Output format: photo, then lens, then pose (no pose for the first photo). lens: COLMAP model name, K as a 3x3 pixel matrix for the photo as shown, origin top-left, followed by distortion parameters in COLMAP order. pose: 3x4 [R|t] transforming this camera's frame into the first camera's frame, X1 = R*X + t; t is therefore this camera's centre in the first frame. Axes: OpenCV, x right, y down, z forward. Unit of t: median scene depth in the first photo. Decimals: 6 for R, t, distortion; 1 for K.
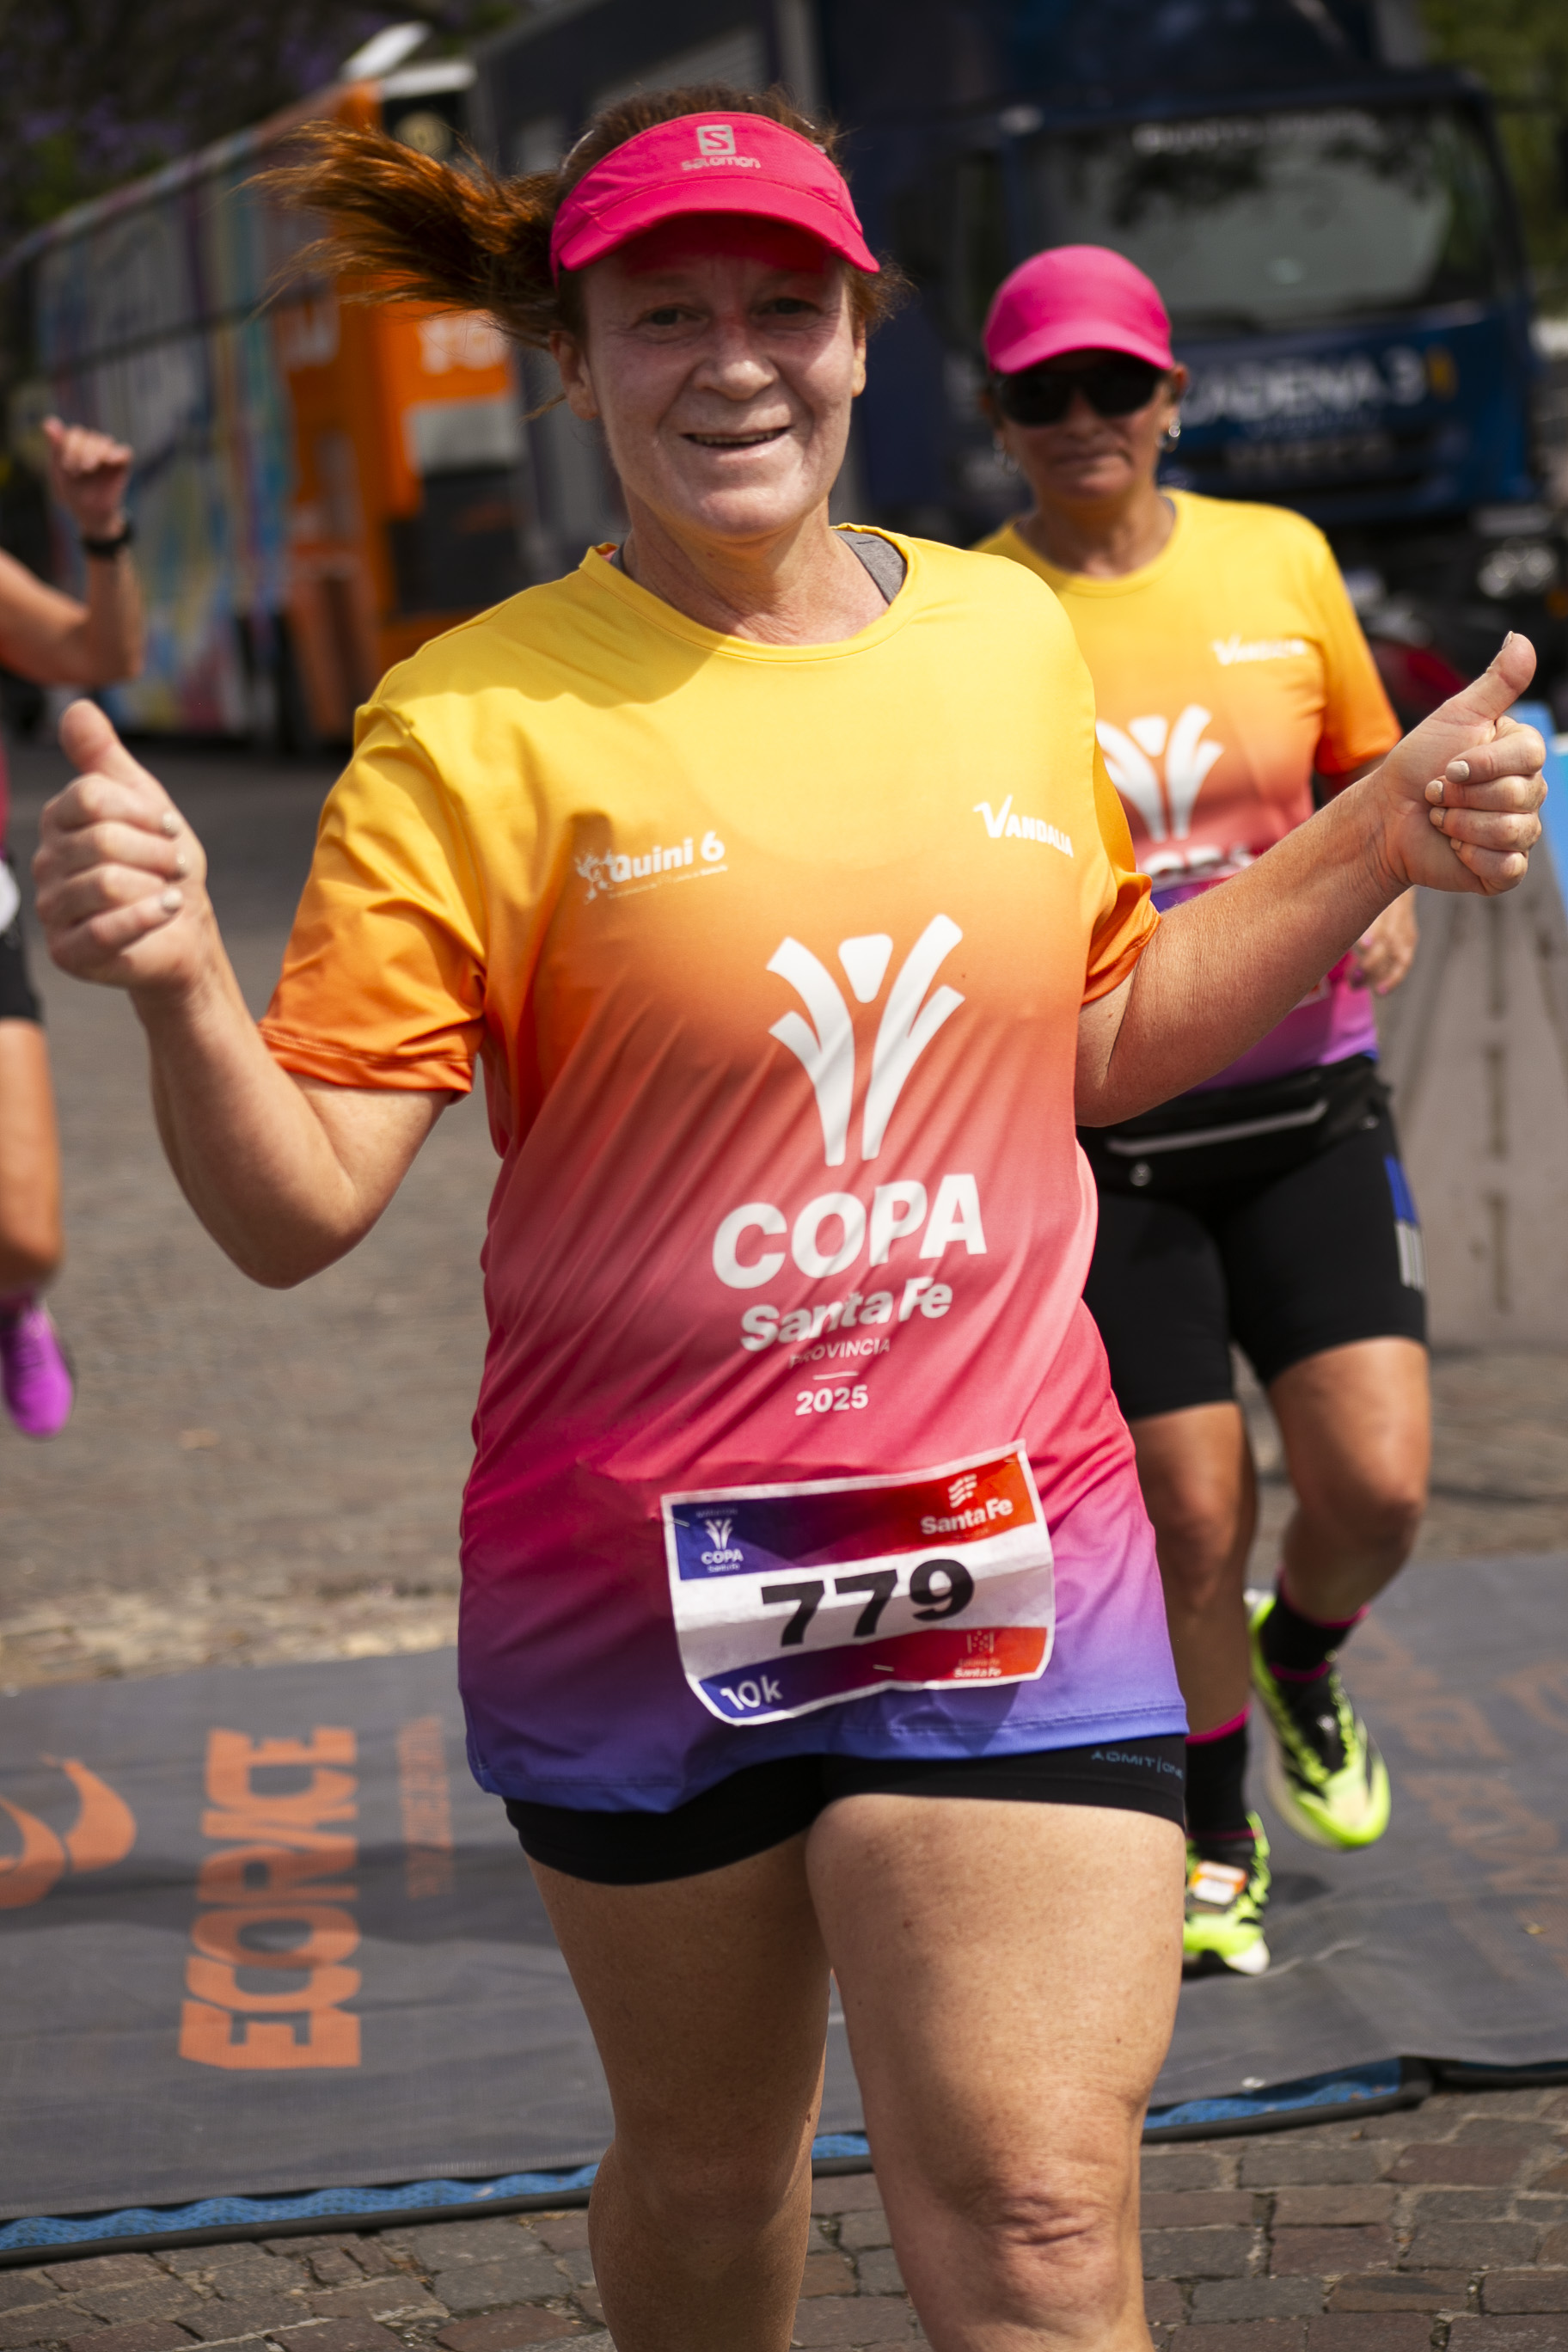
lens RADIAL K [[6089.8, 0, 775.8], [0, 6089.8, 1244.0], [0, 0, 1]] dist [0.092836, 1.287638]
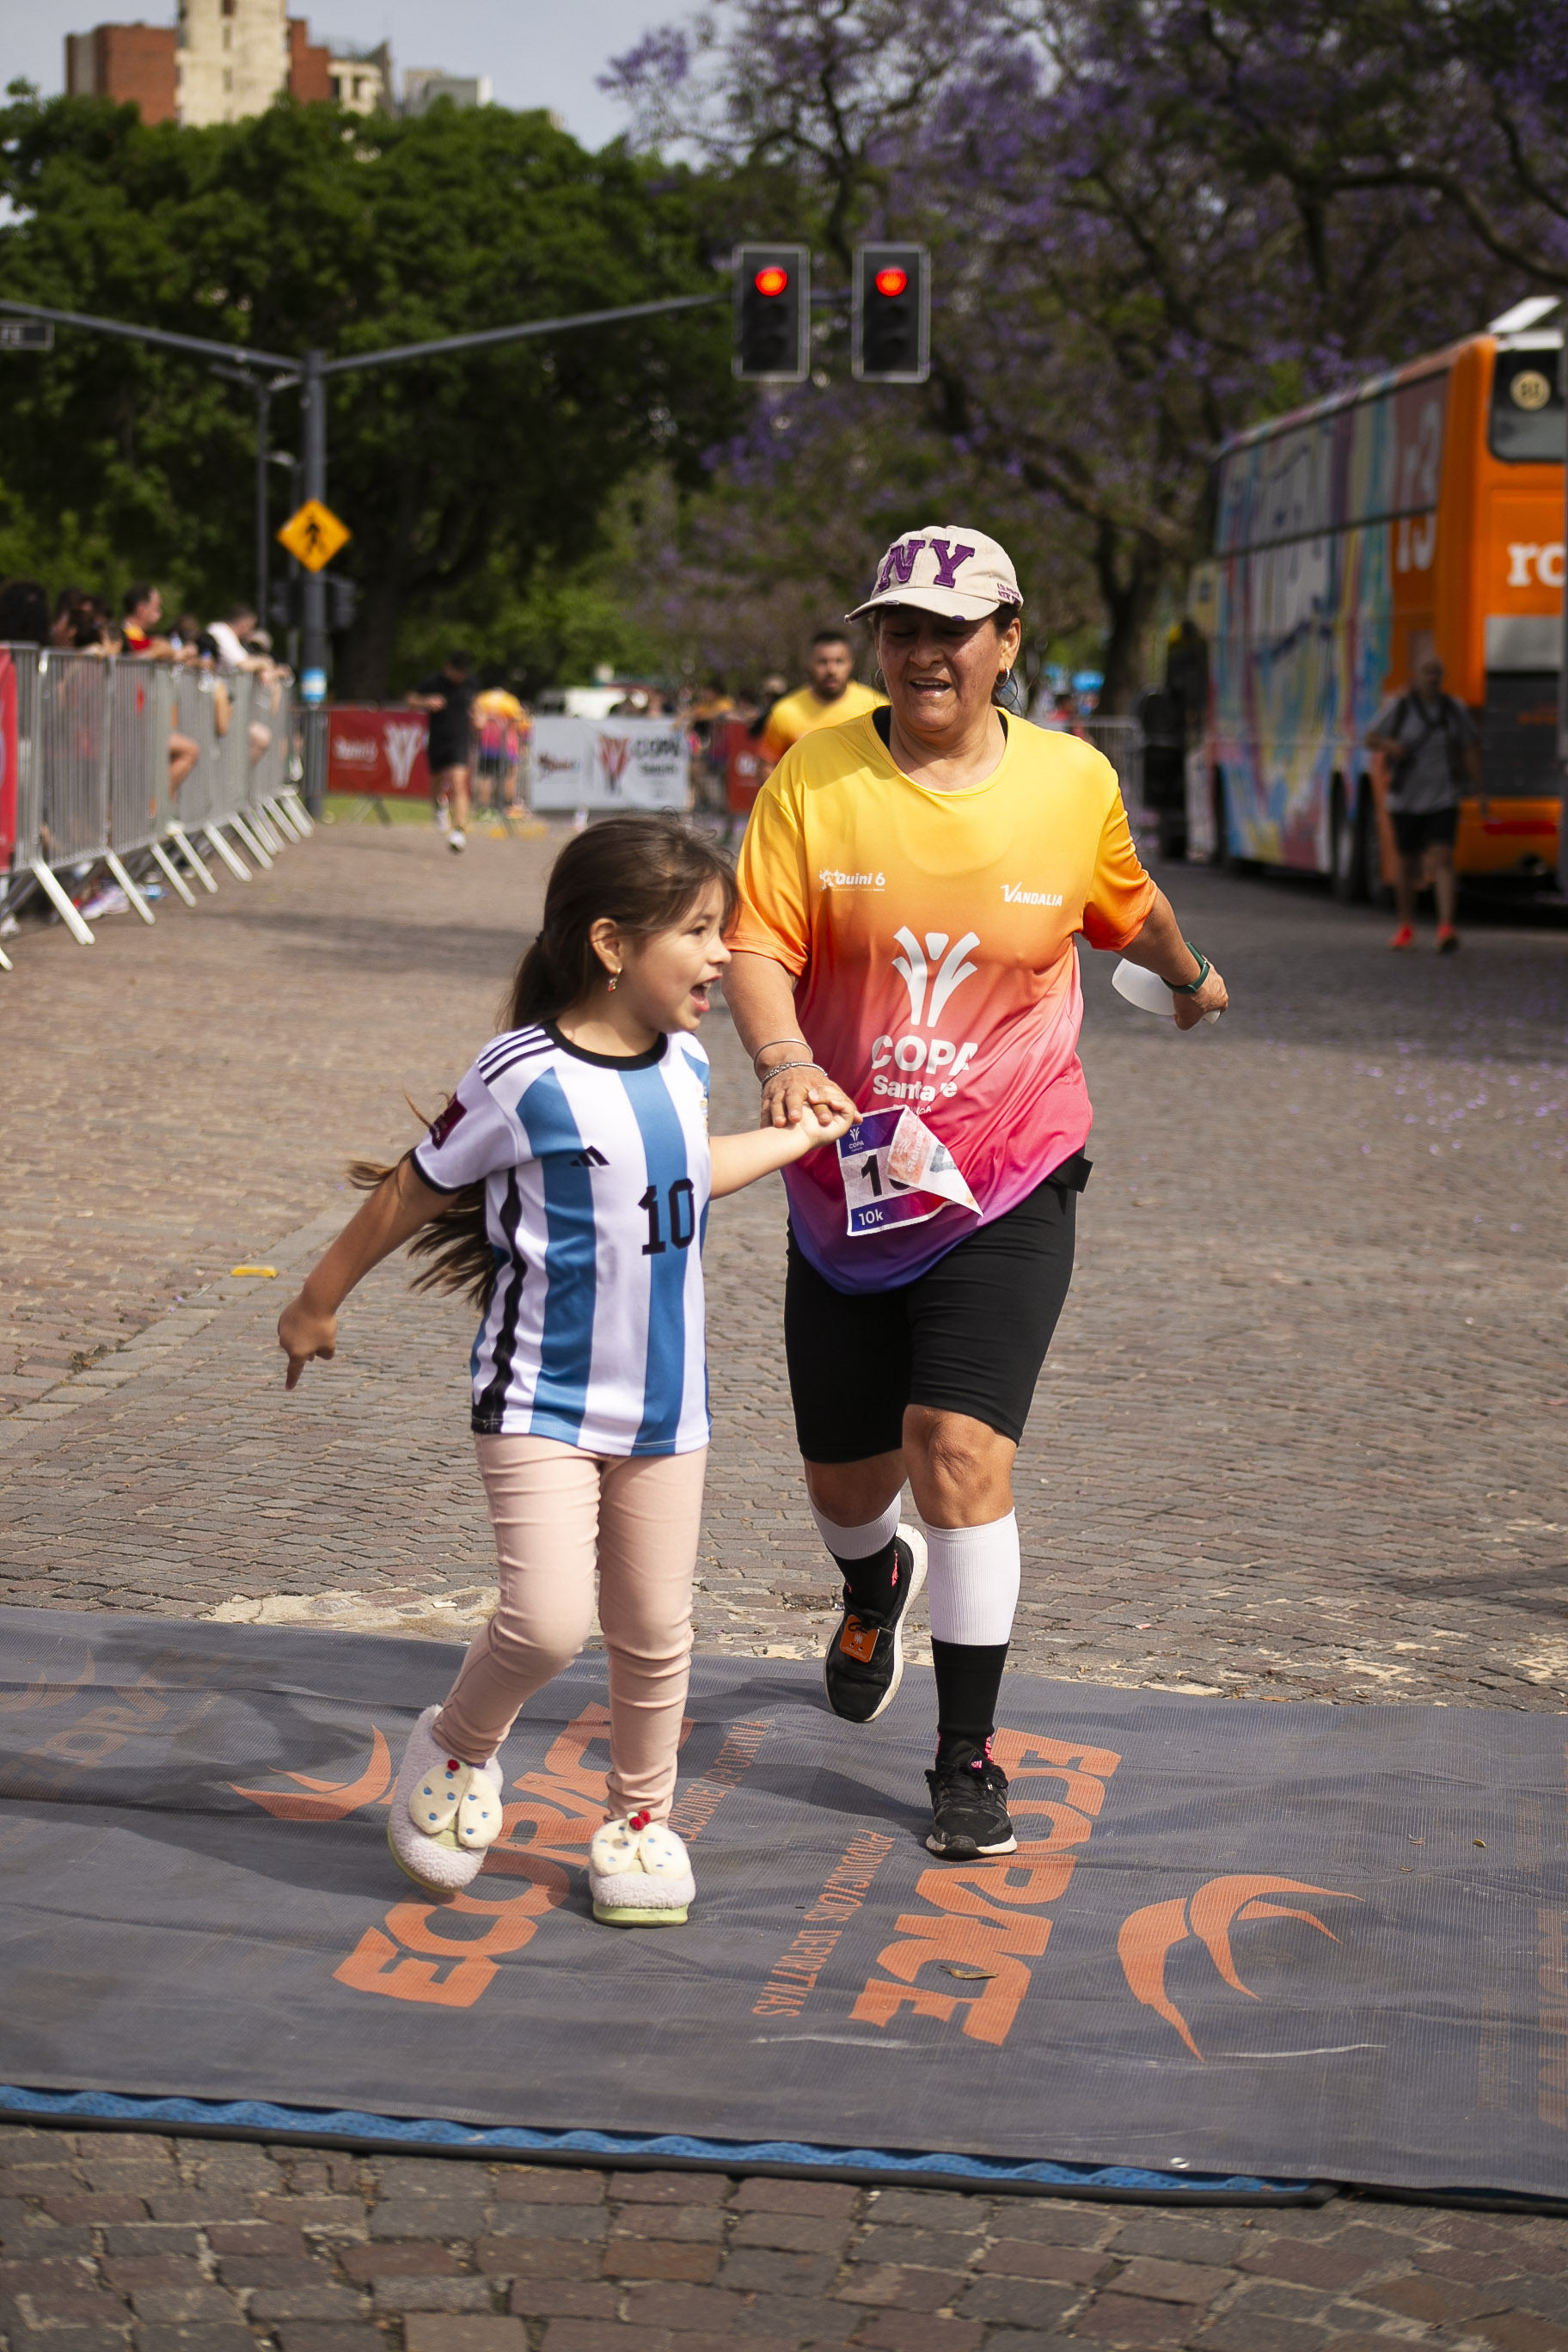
lens RADIAL K [[5224.0, 0, 777.3], [0, 5224.0, 1172.2], [0, 0, 1]] dist [-0.106053, 0.673140]
pose [[0.969946, 0.134683, -0.202647, 0.131024], [-0.139828, 0.990112, -0.011225, -0.013073], [0.199131, 0.039224, 0.979188, 0.049466]]
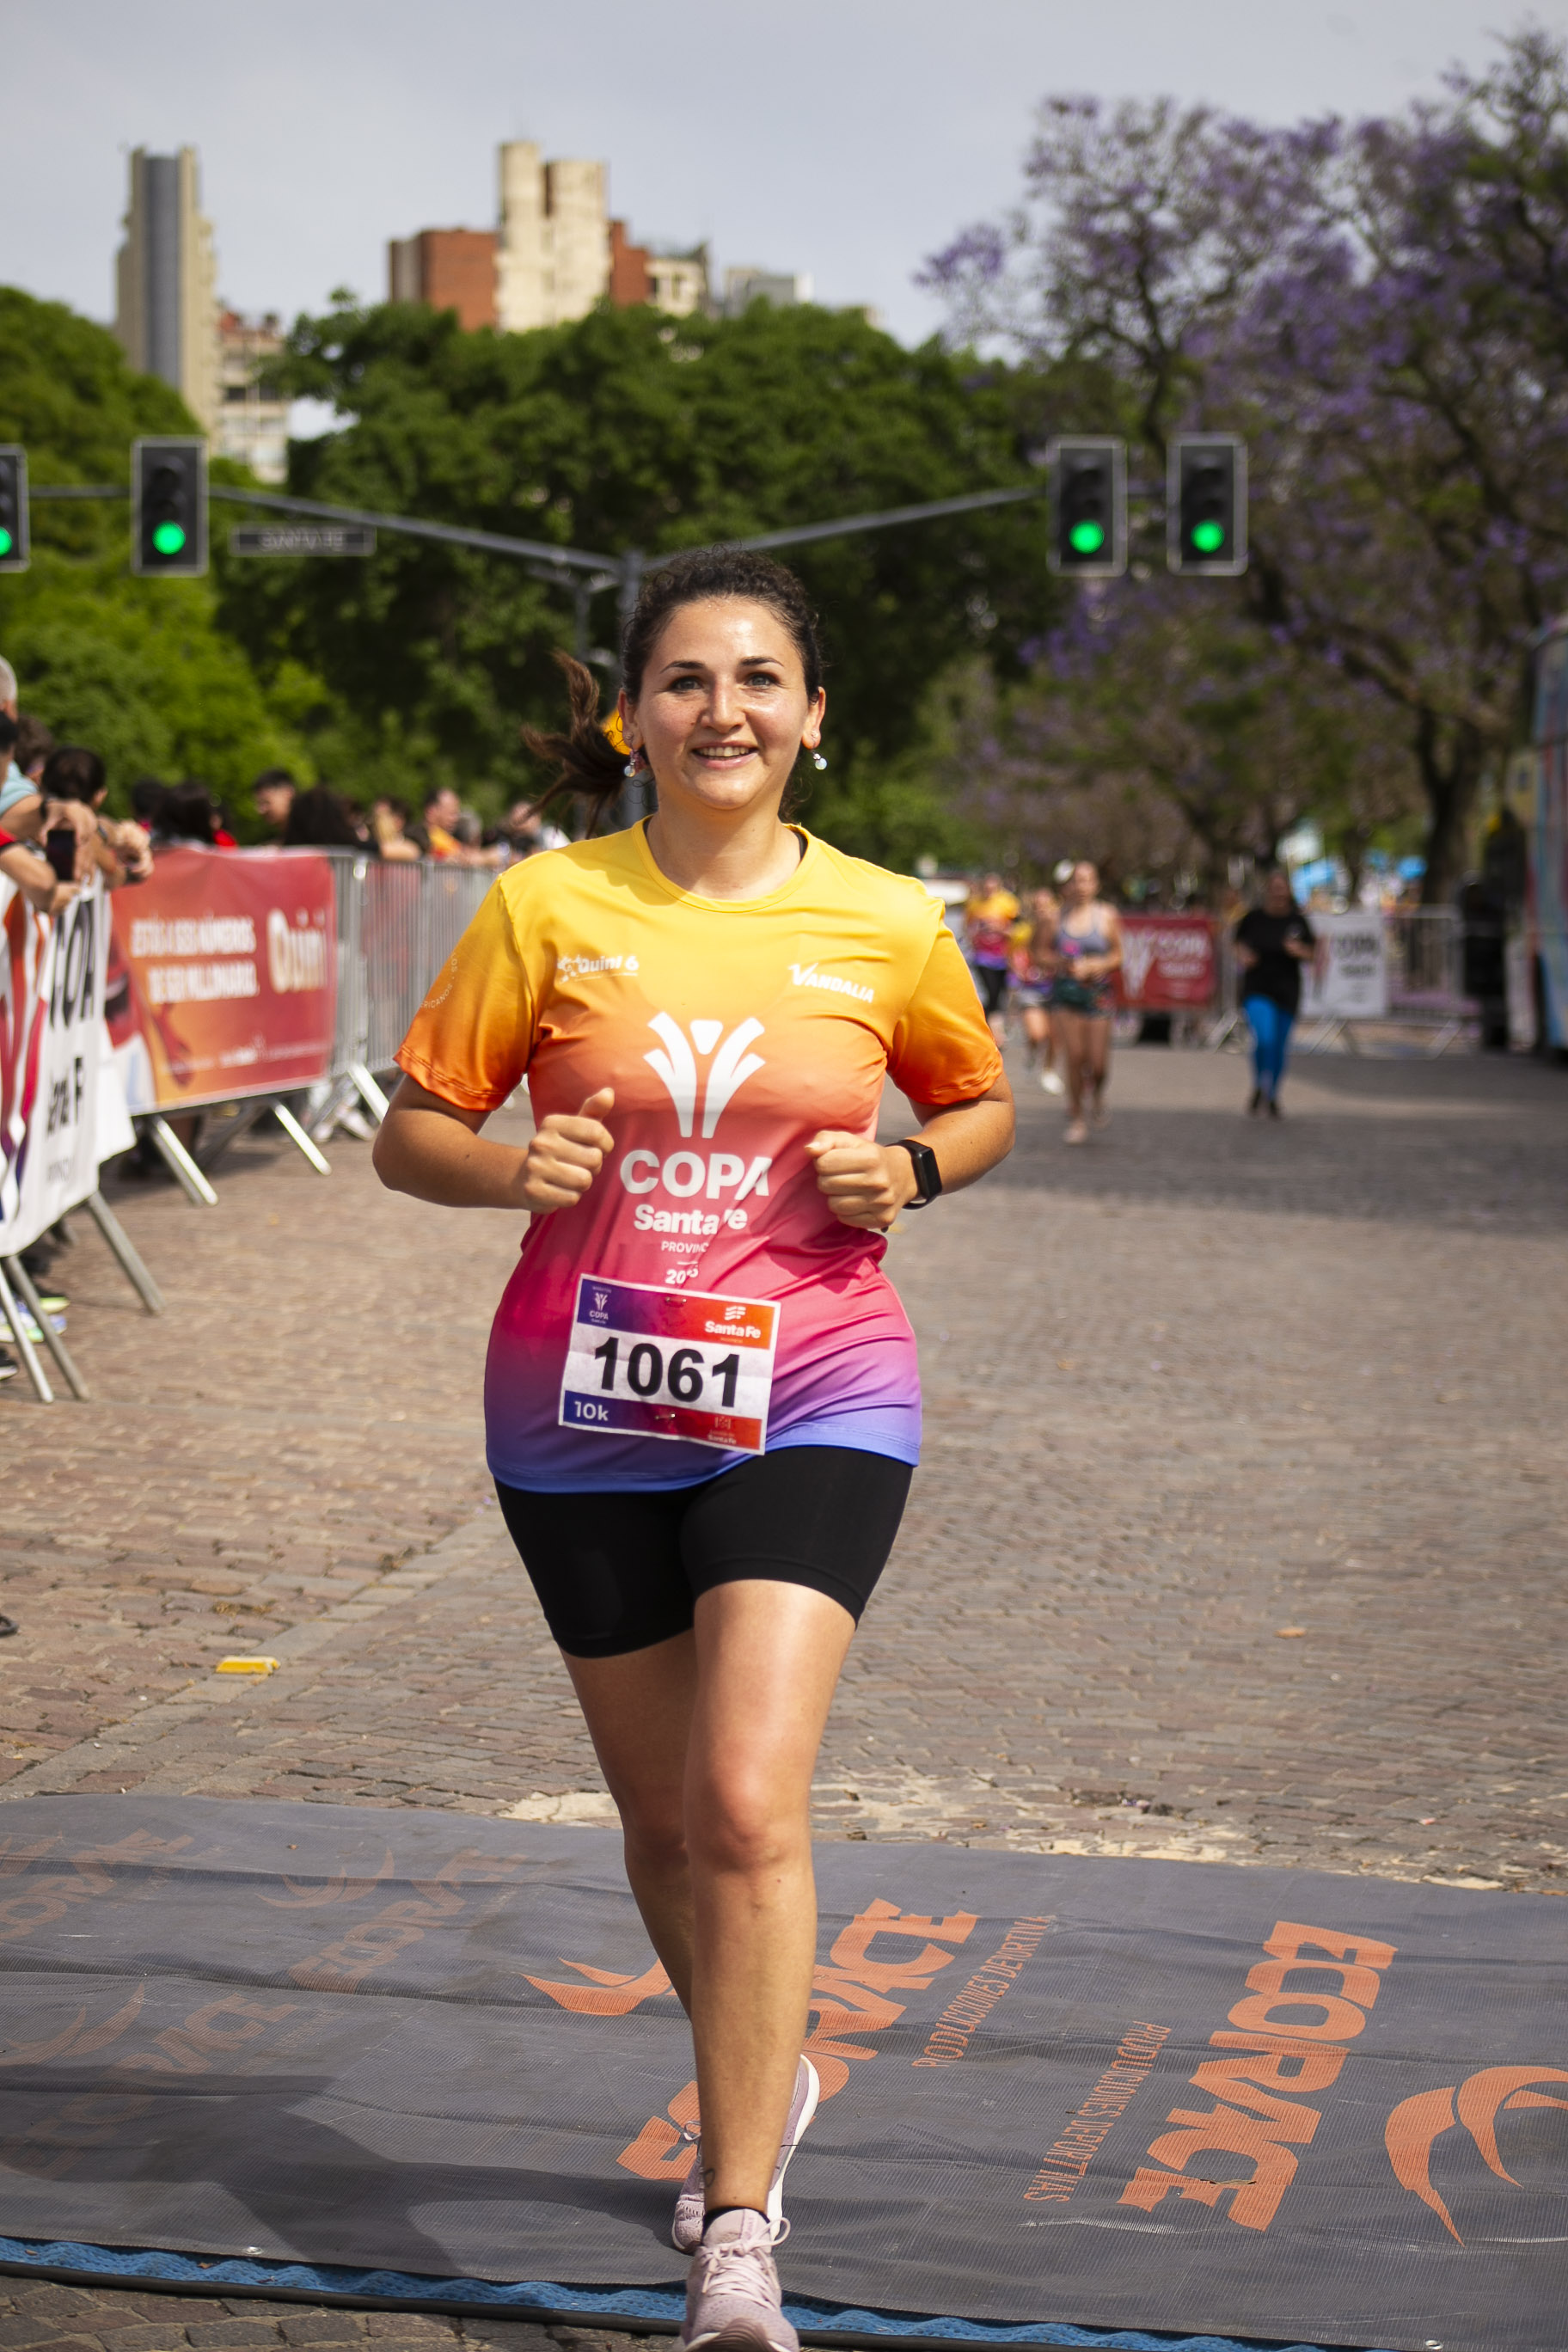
lens RADIAL K [[5246.4, 0, 793.2], [0, 5246.4, 1221.6], [0, 0, 1]] dist [-0.136705, 1.104994]
pose [[0.957037, 0.121147, -0.263446, 0.145738], [-0.133734, 0.990554, -0.030312, -0.016431], [0.257285, 0.064241, 0.964198, 0.024318]]
